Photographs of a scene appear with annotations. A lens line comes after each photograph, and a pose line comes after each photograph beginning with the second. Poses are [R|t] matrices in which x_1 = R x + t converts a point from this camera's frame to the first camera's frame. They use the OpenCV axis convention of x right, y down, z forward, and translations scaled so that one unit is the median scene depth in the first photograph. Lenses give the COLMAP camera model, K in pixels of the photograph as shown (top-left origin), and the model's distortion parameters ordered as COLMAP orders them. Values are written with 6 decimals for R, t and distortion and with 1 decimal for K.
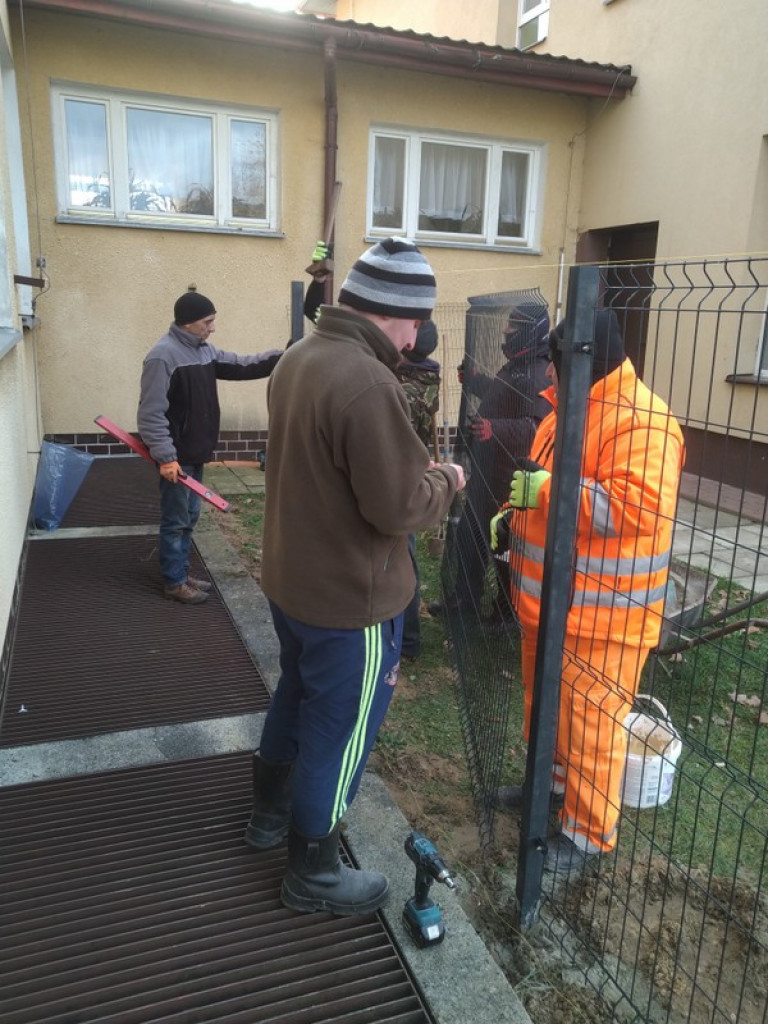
lens RADIAL K [[825.3, 0, 384.0], [0, 825.3, 512.0], [0, 0, 1]] dist [-0.004882, 0.058993]
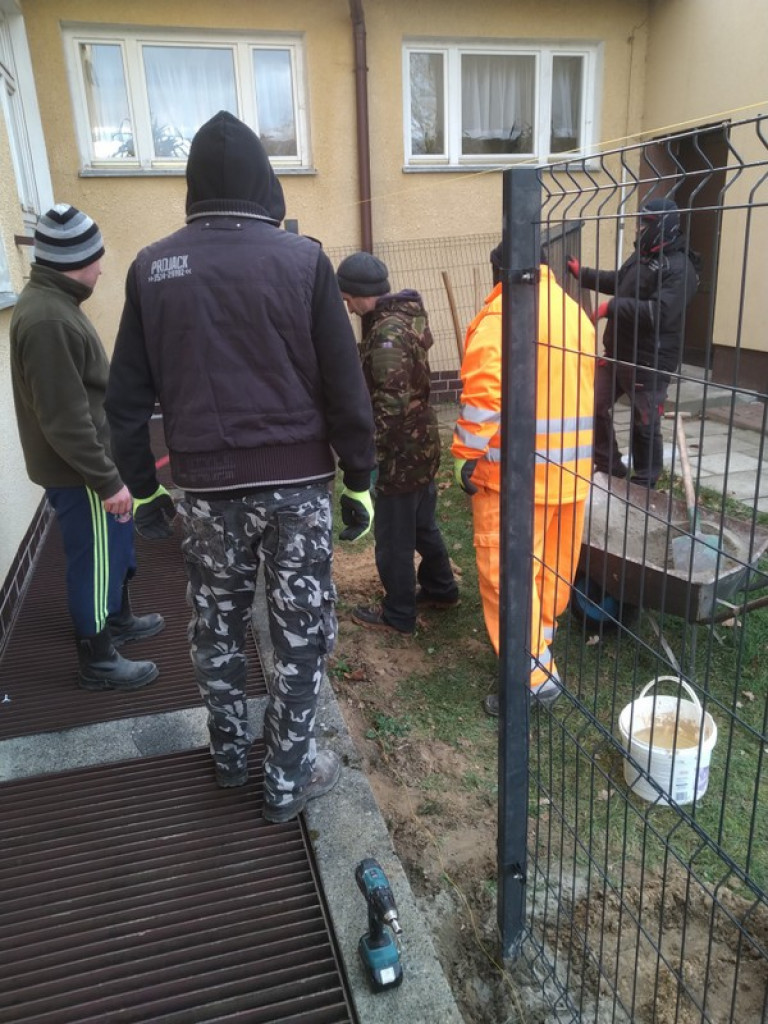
lens RADIAL K [[825.3, 0, 384.0], [0, 825.3, 512.0], [0, 0, 1]] dist [-0.004882, 0.058993]
pose [[0.993347, -0.036599, -0.109186, 0.101404], [0.044135, 0.996748, 0.067423, -0.019958], [0.106363, -0.071793, 0.991732, 0.106549]]
